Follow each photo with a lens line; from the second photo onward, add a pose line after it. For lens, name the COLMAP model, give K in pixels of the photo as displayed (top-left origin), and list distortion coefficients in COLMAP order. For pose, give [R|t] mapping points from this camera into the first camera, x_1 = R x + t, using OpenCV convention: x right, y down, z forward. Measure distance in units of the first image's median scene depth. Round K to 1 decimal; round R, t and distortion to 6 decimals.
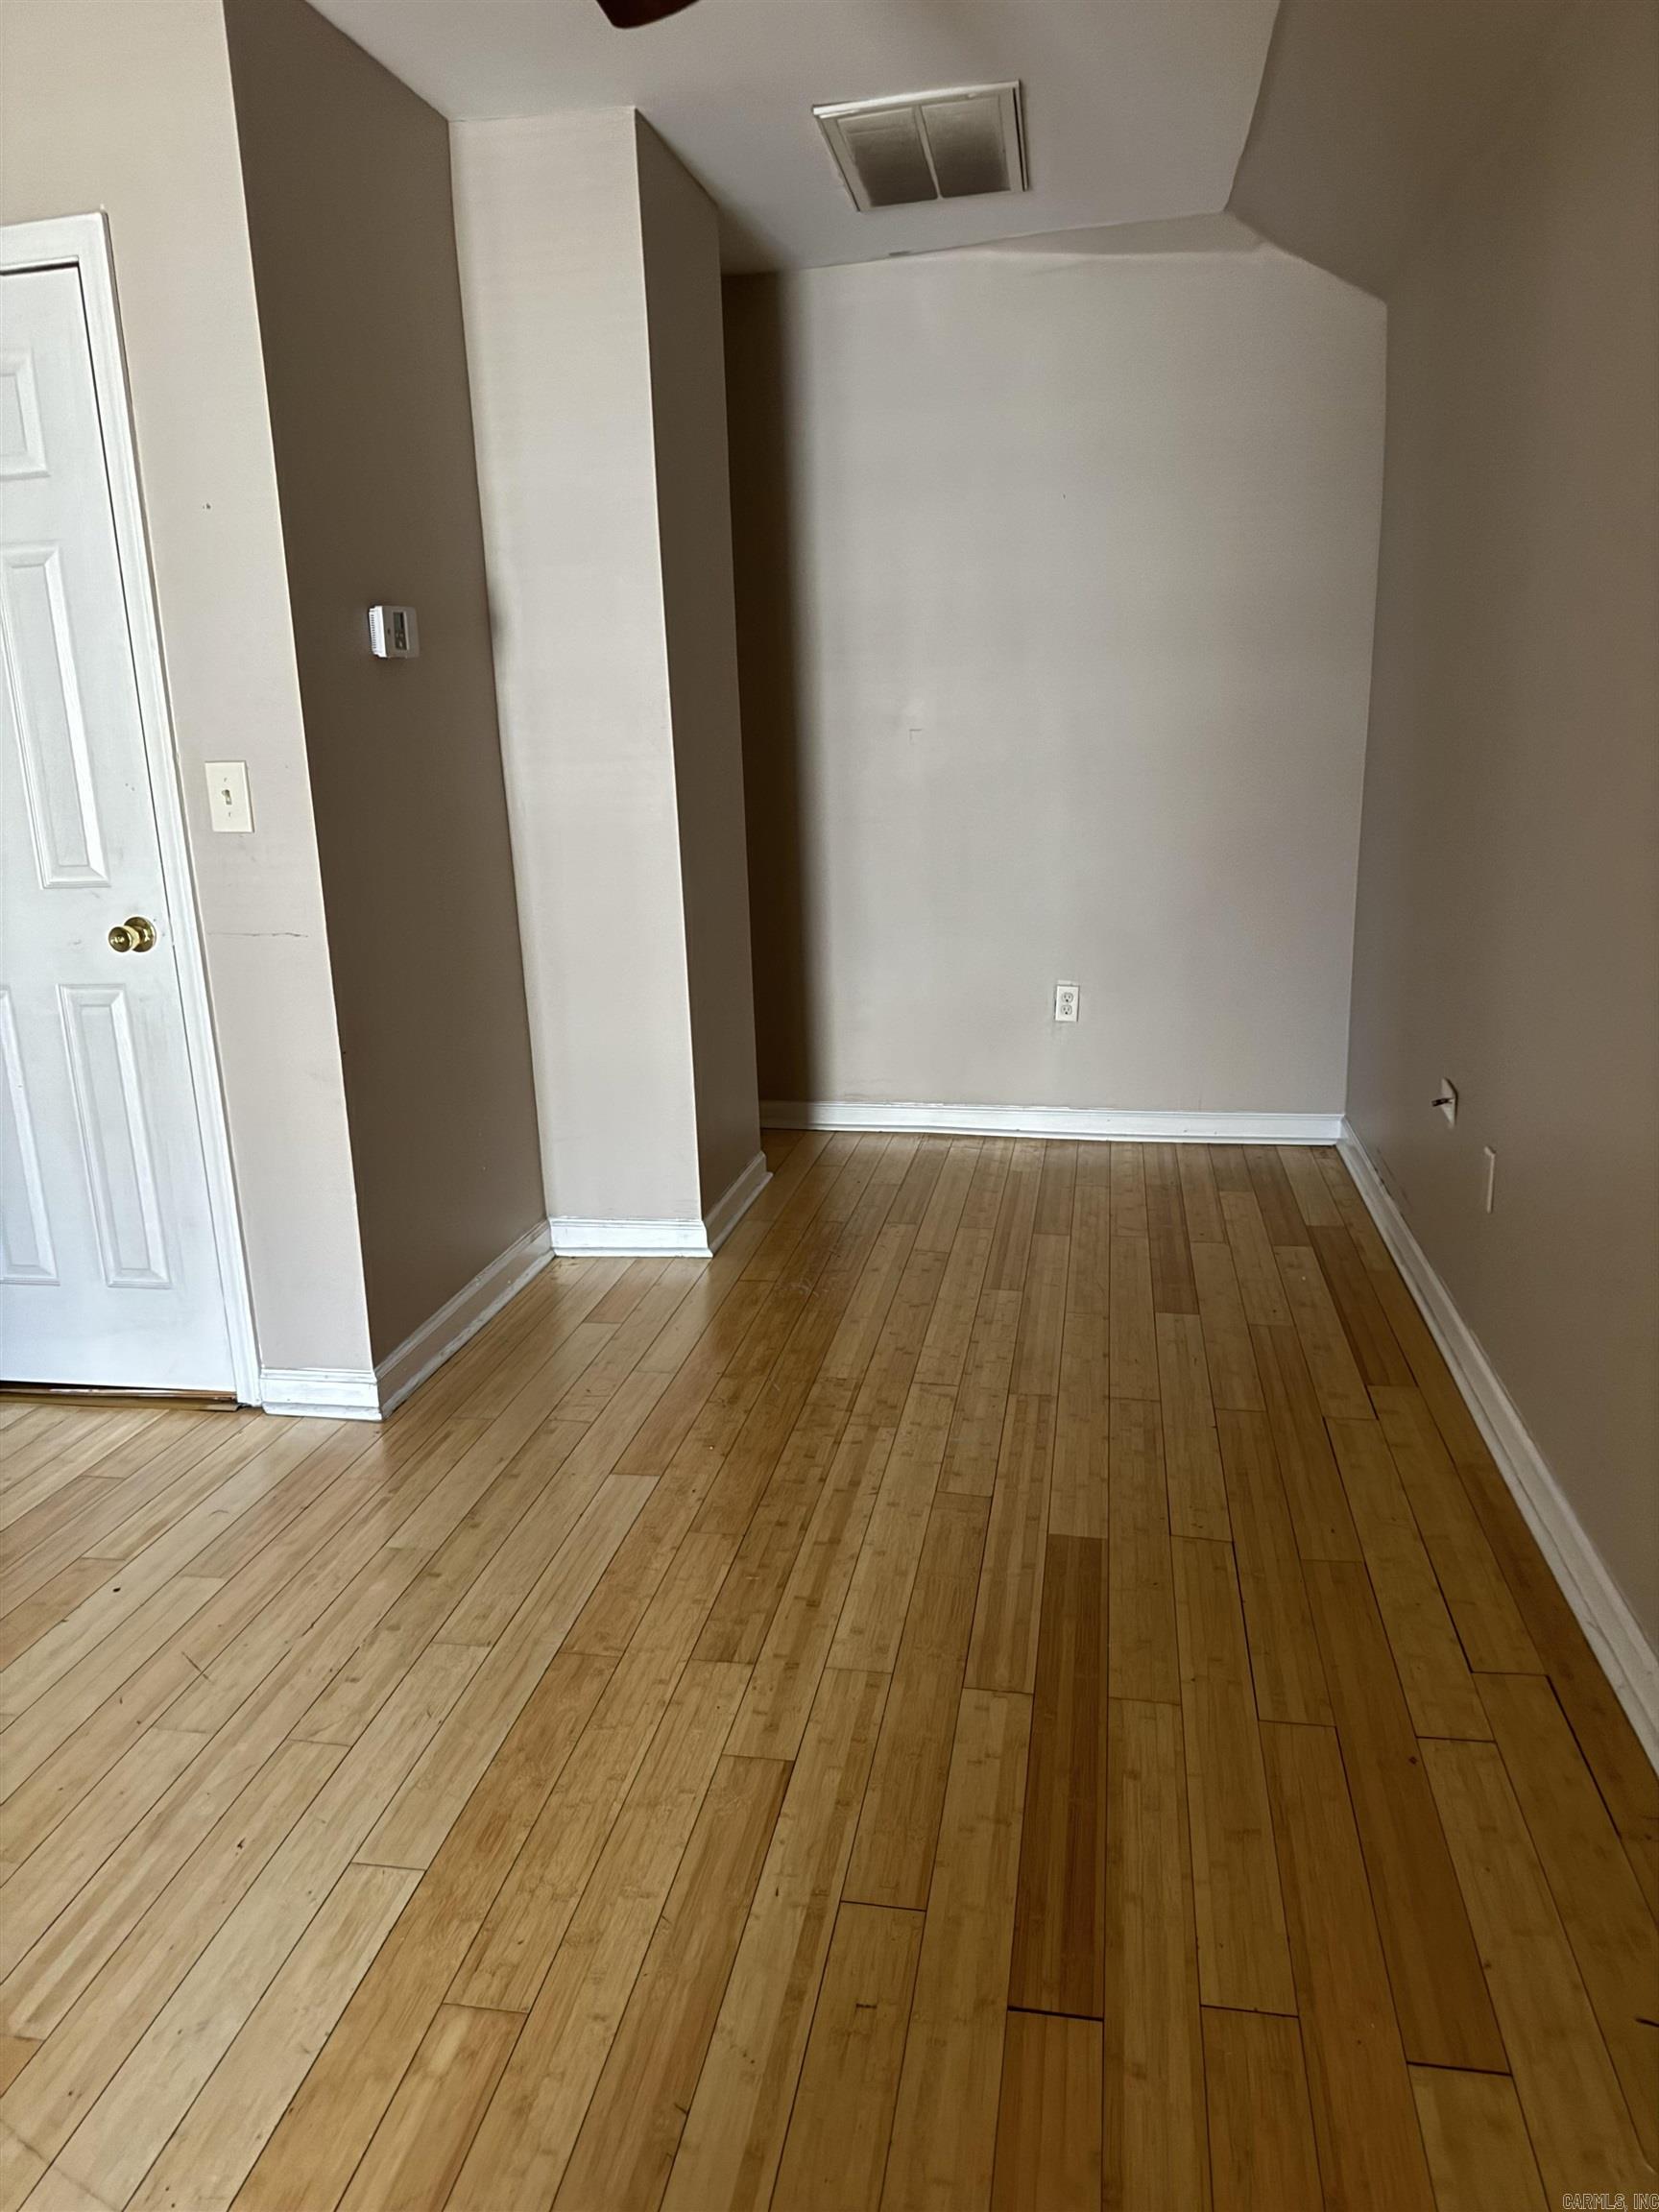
lens RADIAL K [[1554.1, 0, 827.4], [0, 1554.1, 1100.6], [0, 0, 1]] dist [0.022074, -0.019375]
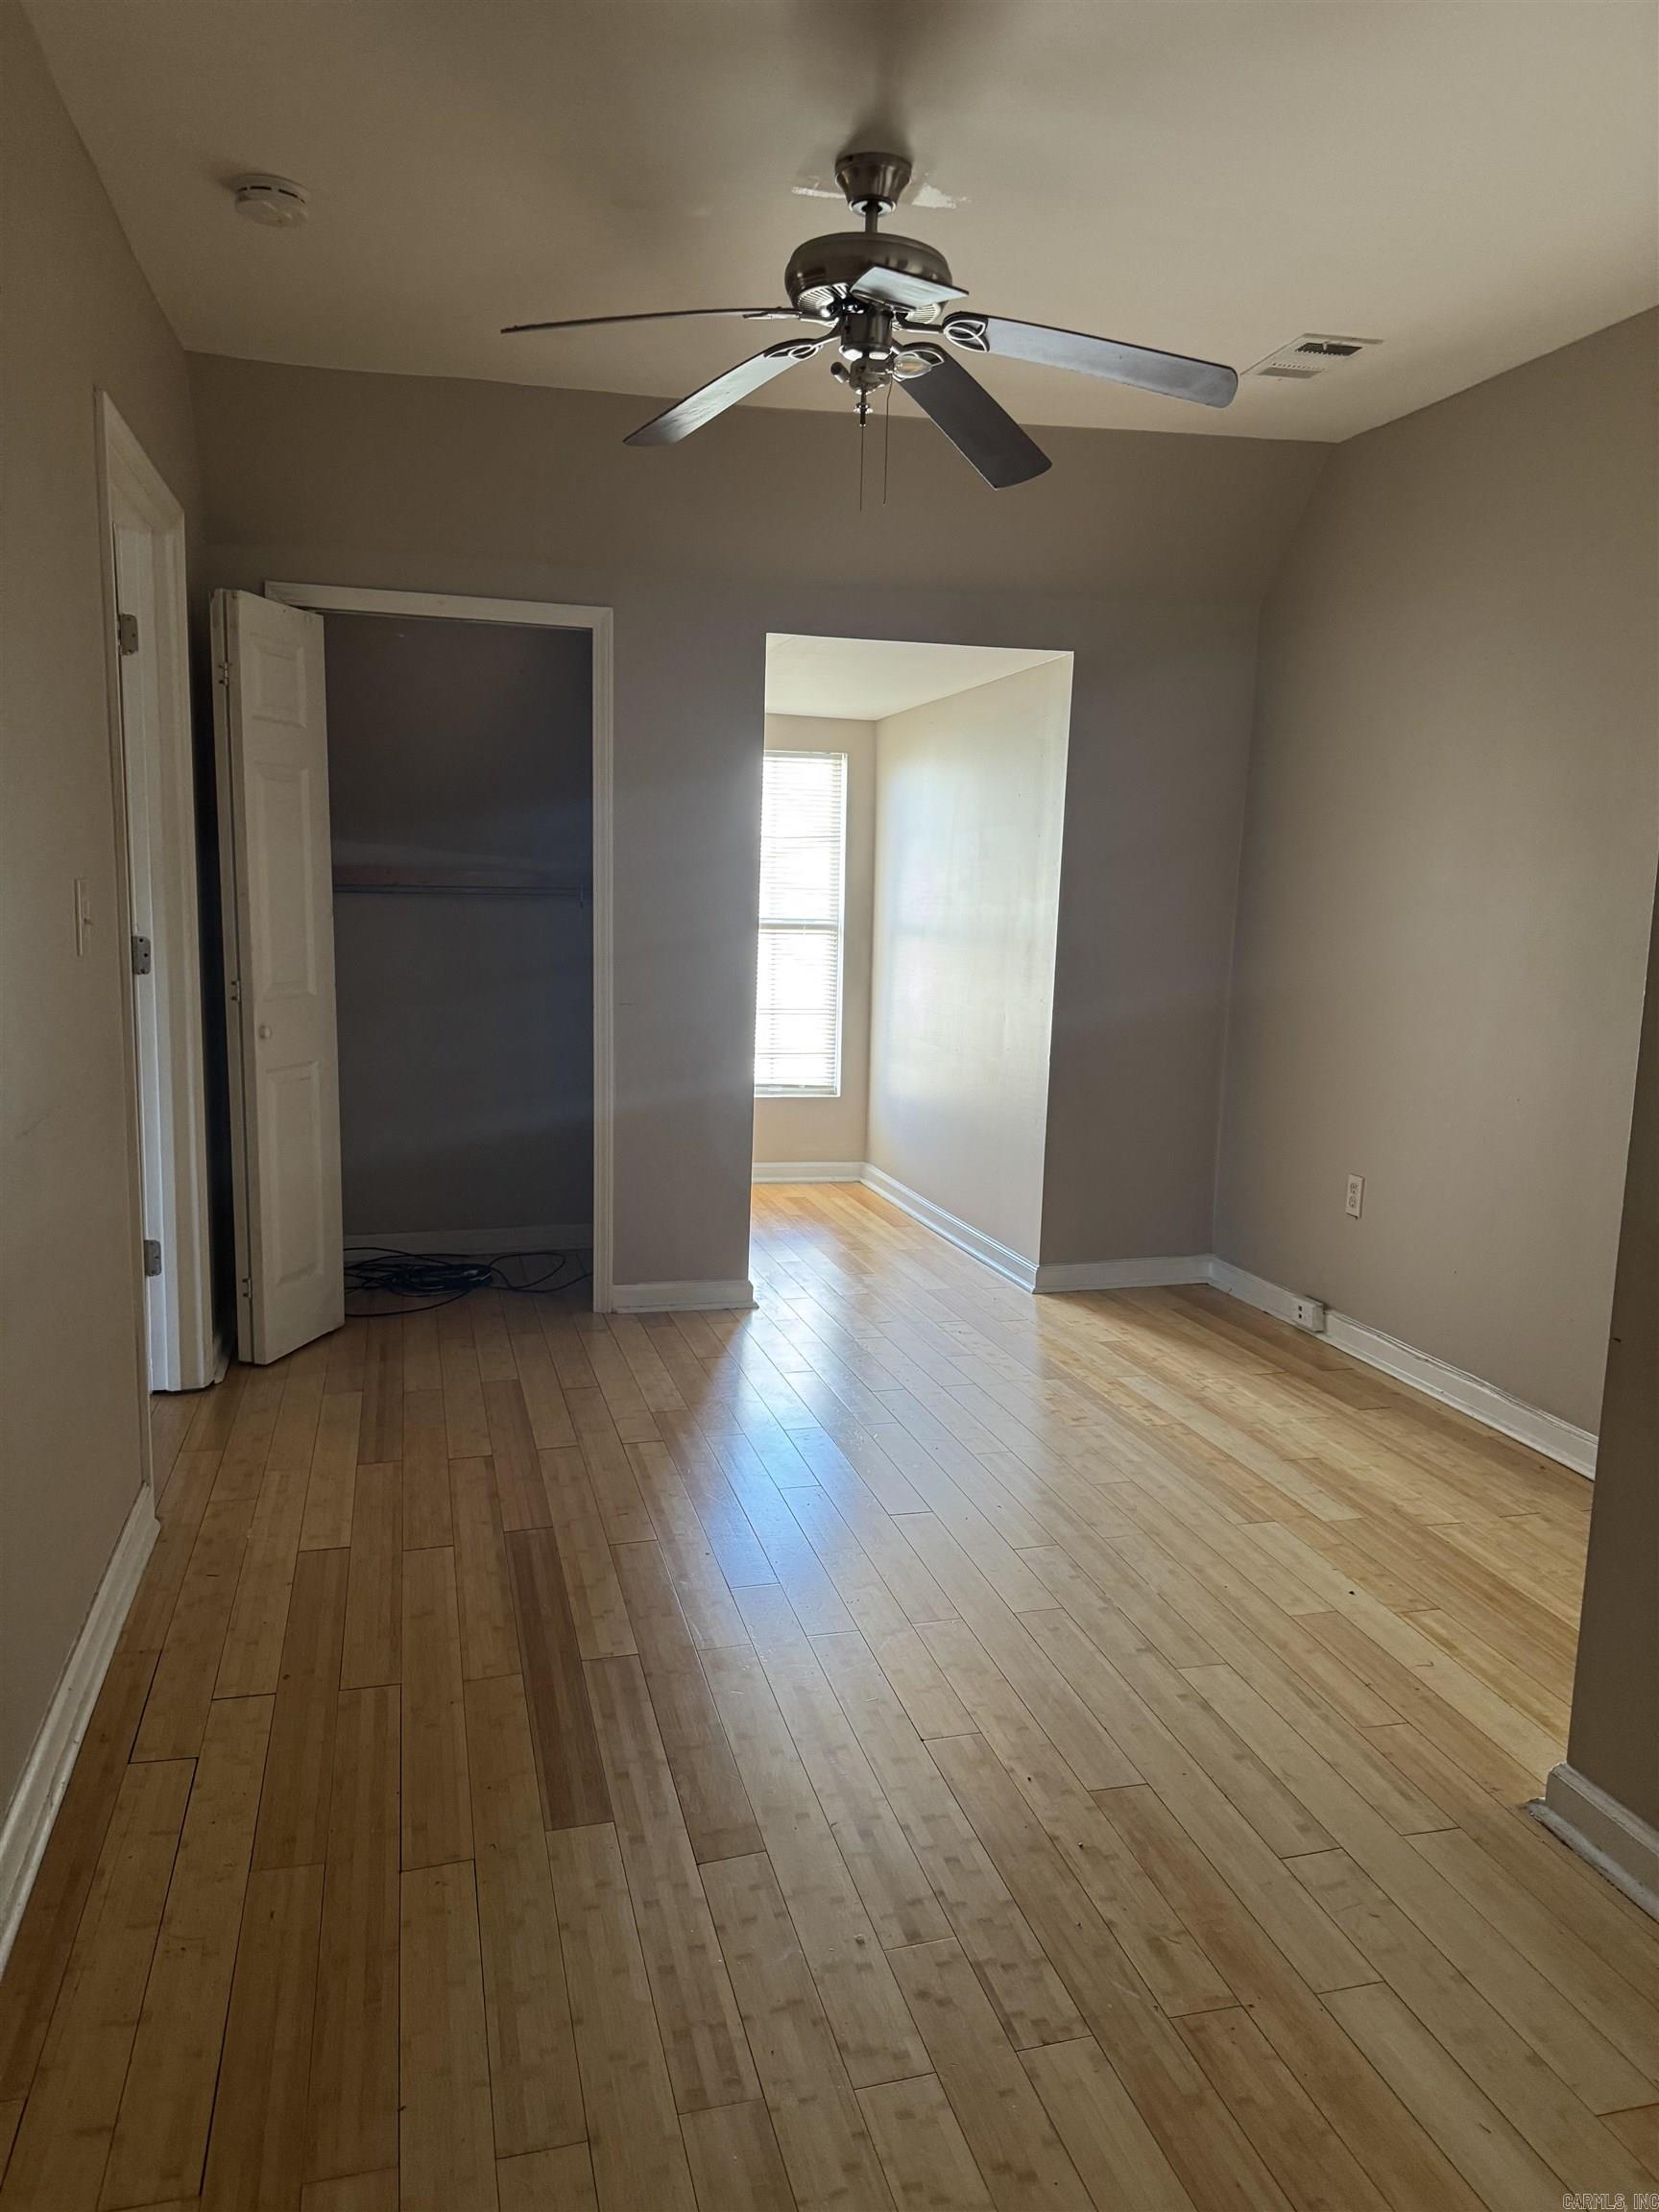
lens RADIAL K [[1554.1, 0, 826.1], [0, 1554.1, 1109.4], [0, 0, 1]] dist [0.022074, -0.019375]
pose [[-0.904730, 0.086034, -0.417207, 0.414876], [-0.089963, 0.918714, 0.384540, -0.496077], [0.416378, 0.385438, -0.823448, 1.838172]]
